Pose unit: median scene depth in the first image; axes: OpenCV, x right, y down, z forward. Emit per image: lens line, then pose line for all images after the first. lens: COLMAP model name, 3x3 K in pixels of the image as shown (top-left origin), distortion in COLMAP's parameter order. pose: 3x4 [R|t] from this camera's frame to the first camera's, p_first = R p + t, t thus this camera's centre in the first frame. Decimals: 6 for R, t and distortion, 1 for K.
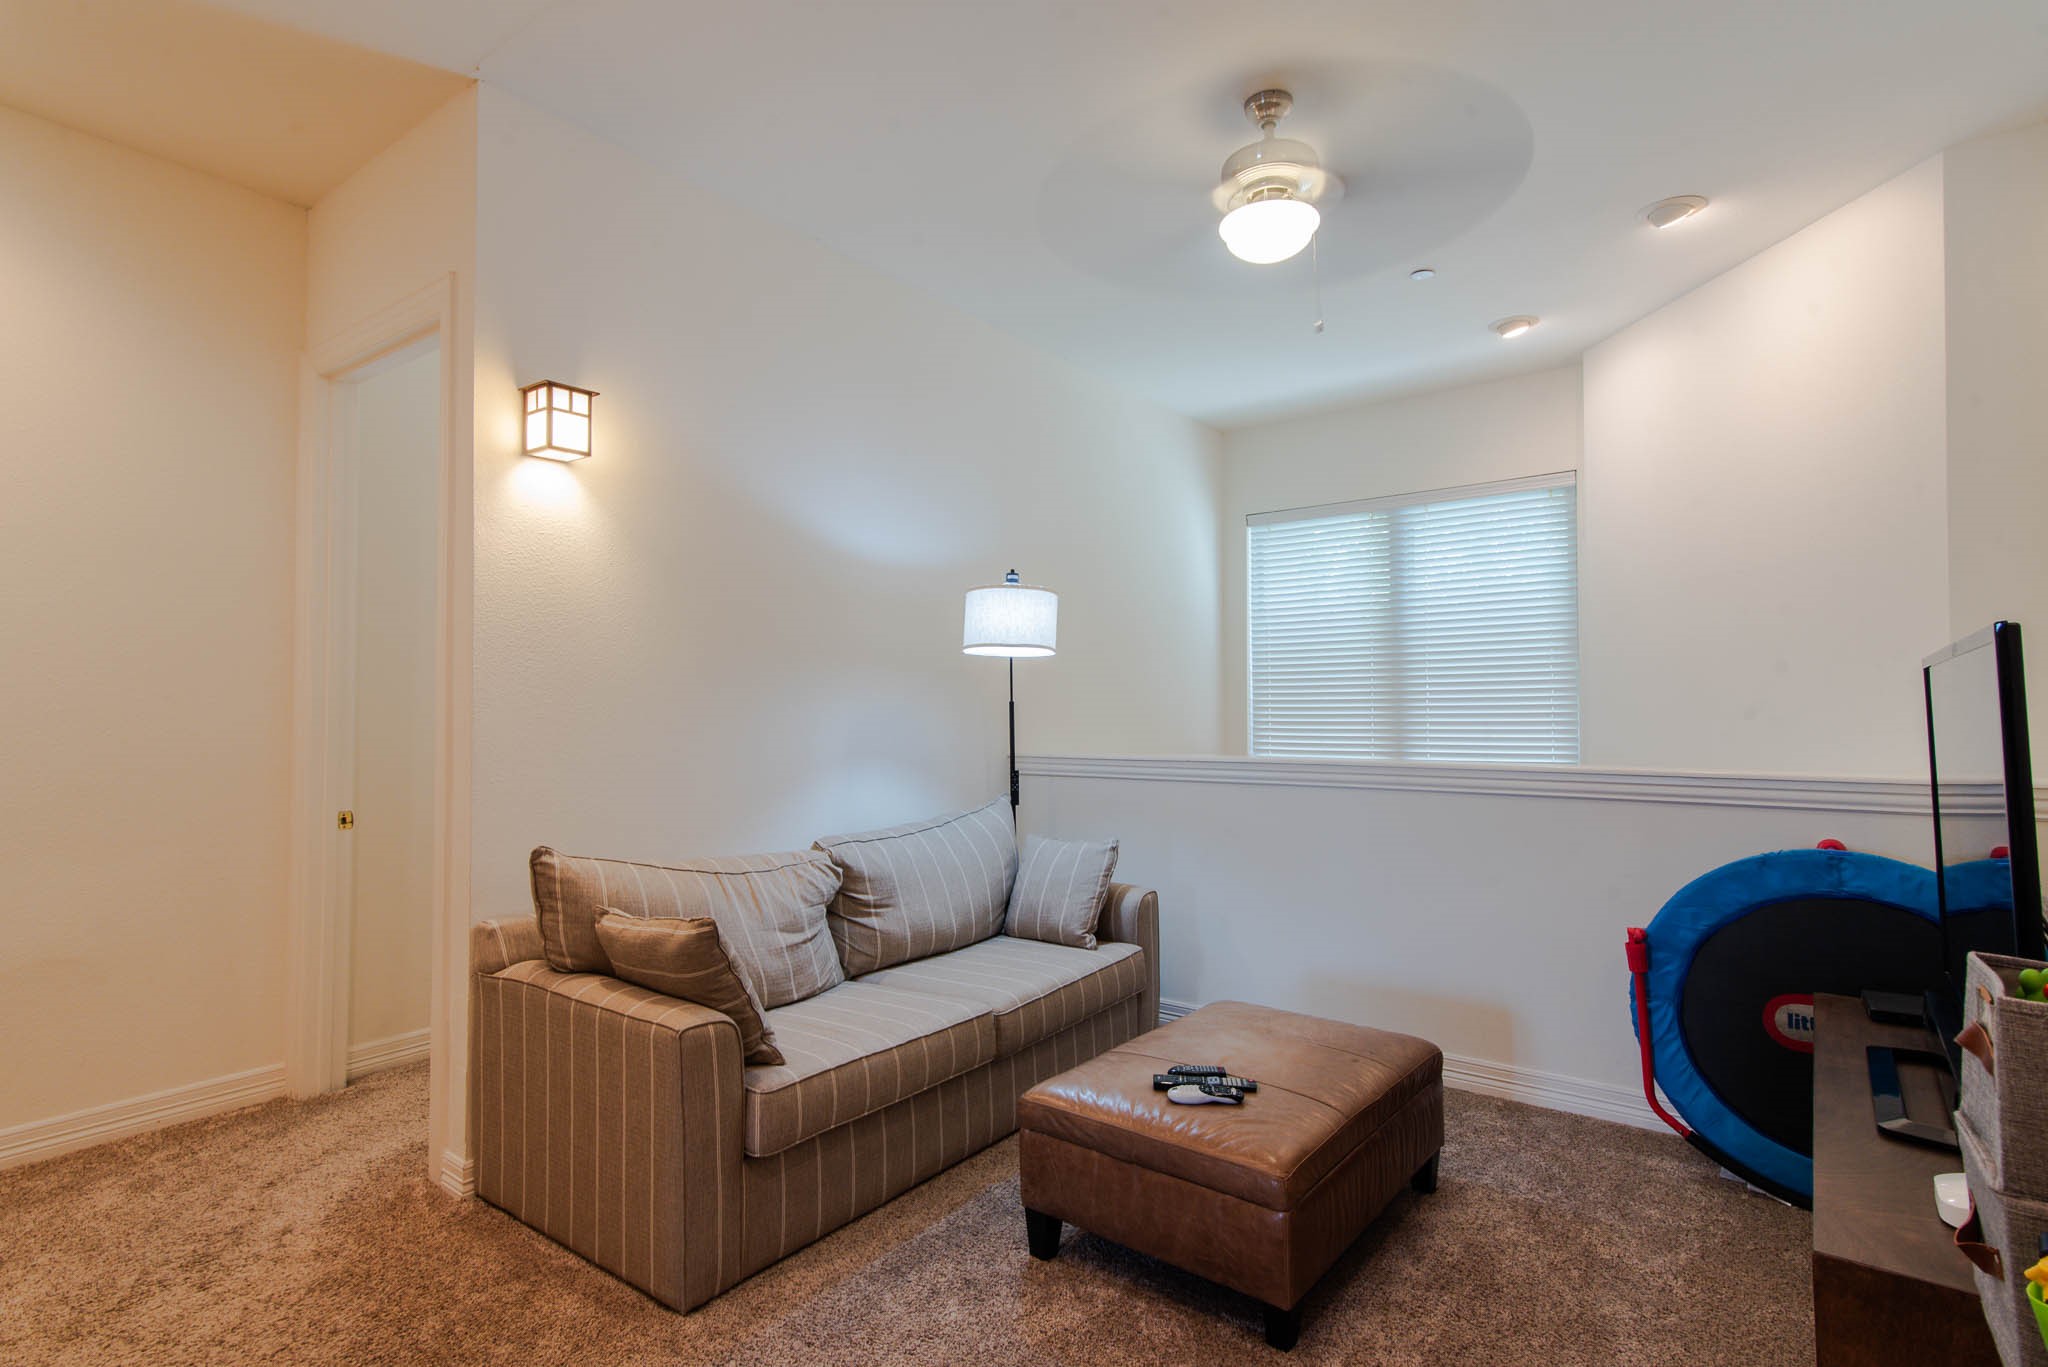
lens RADIAL K [[1015.4, 0, 1020.9], [0, 1015.4, 677.1], [0, 0, 1]] dist [0.014560, 0.000066]
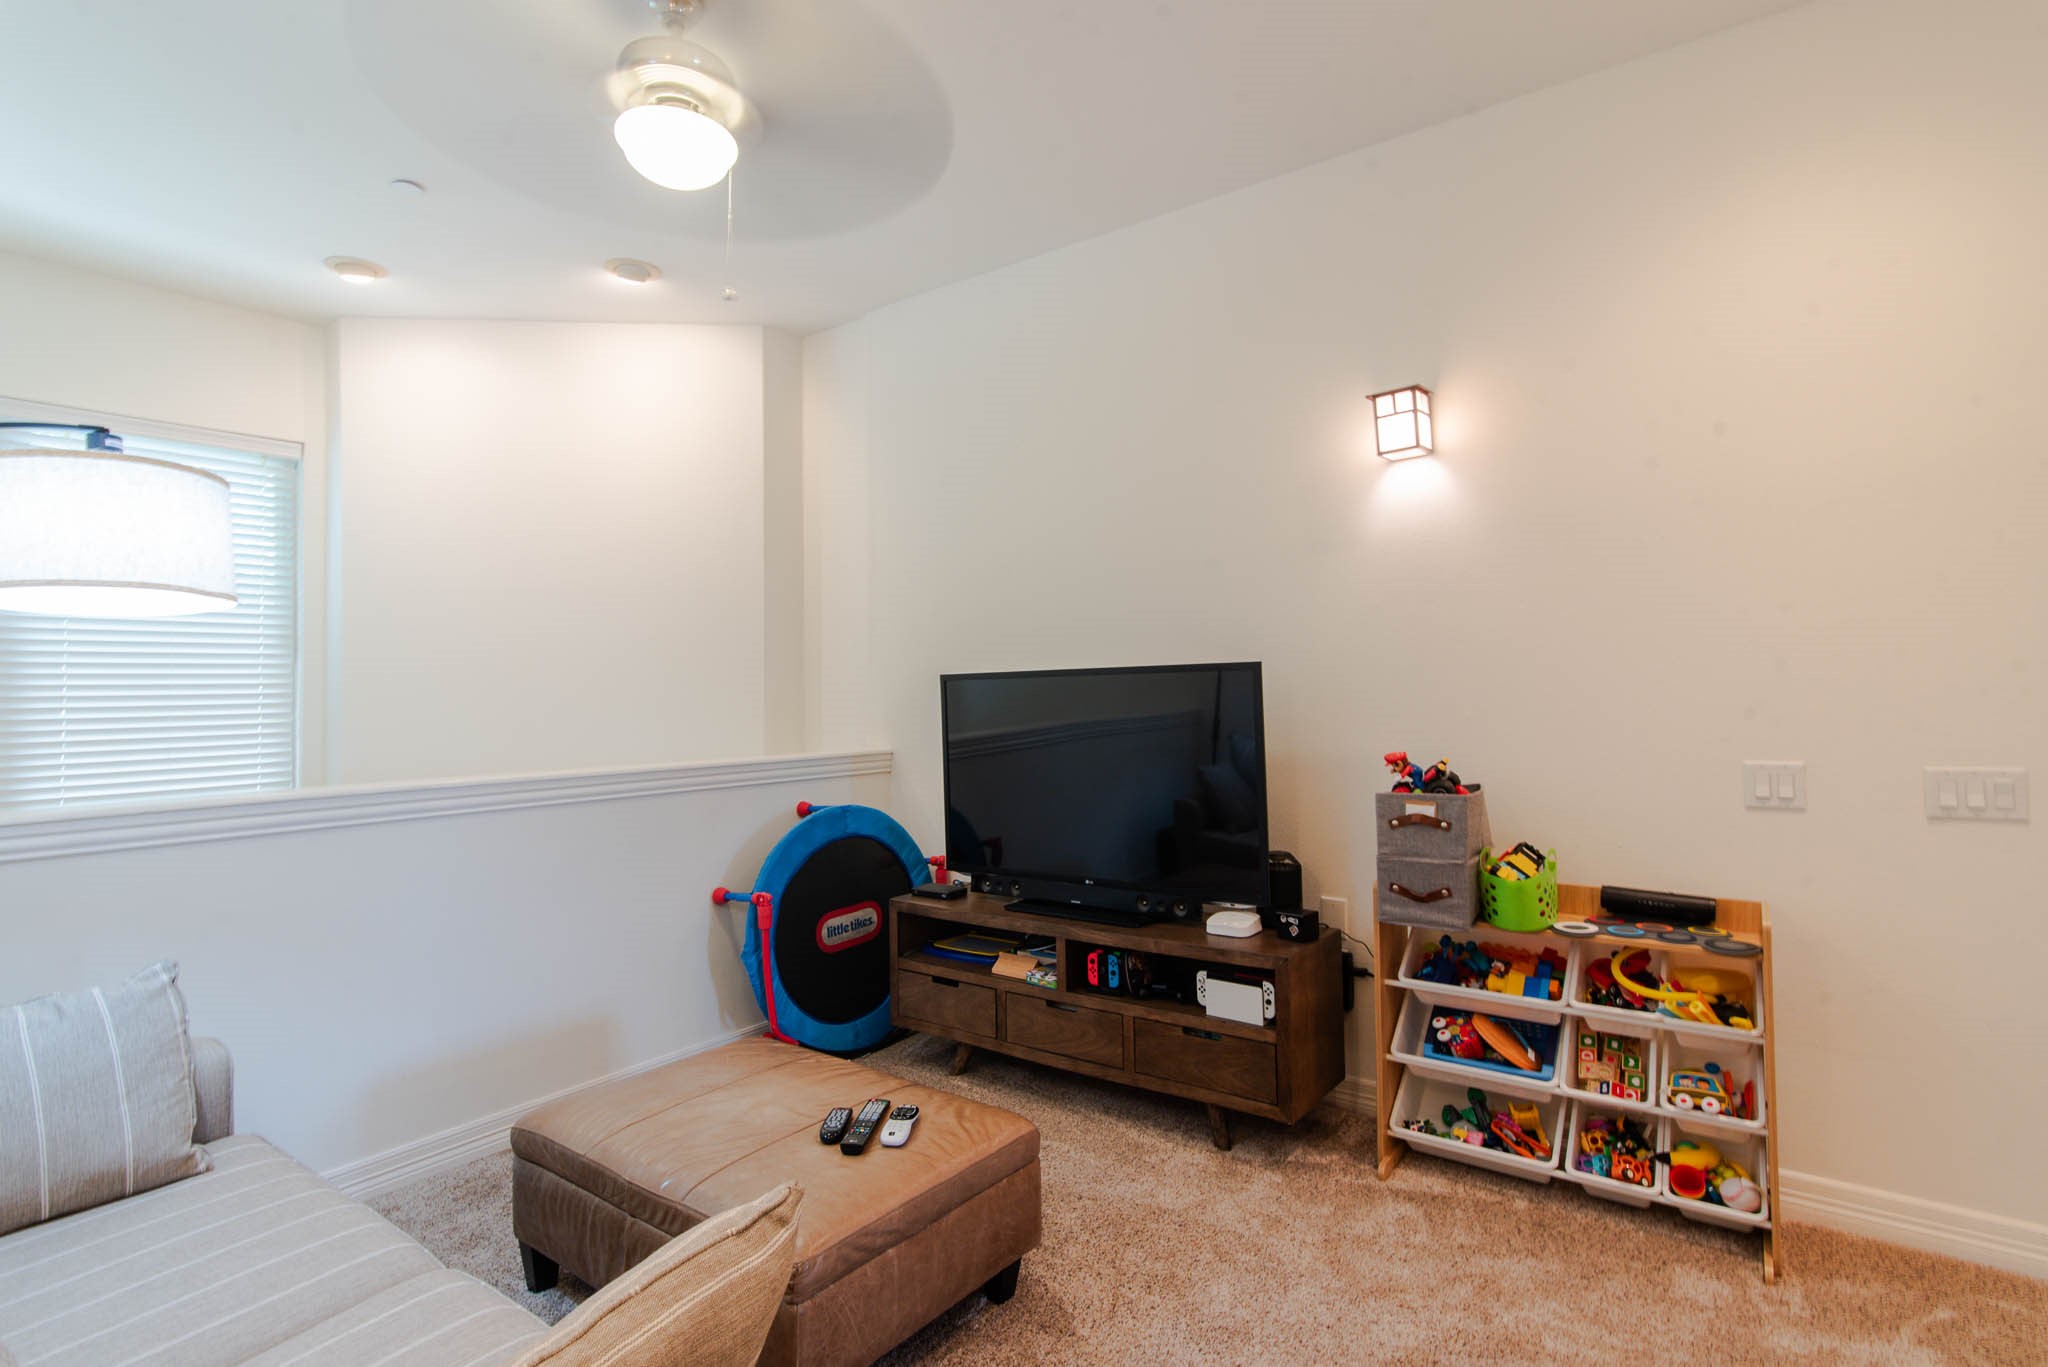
lens RADIAL K [[1015.4, 0, 1020.9], [0, 1015.4, 677.1], [0, 0, 1]] dist [0.014560, 0.000066]
pose [[-0.013000, 0.025861, 0.999581, -0.605239], [-0.011828, 0.999592, -0.026015, 0.020921], [-0.999846, -0.012161, -0.012689, 0.724975]]
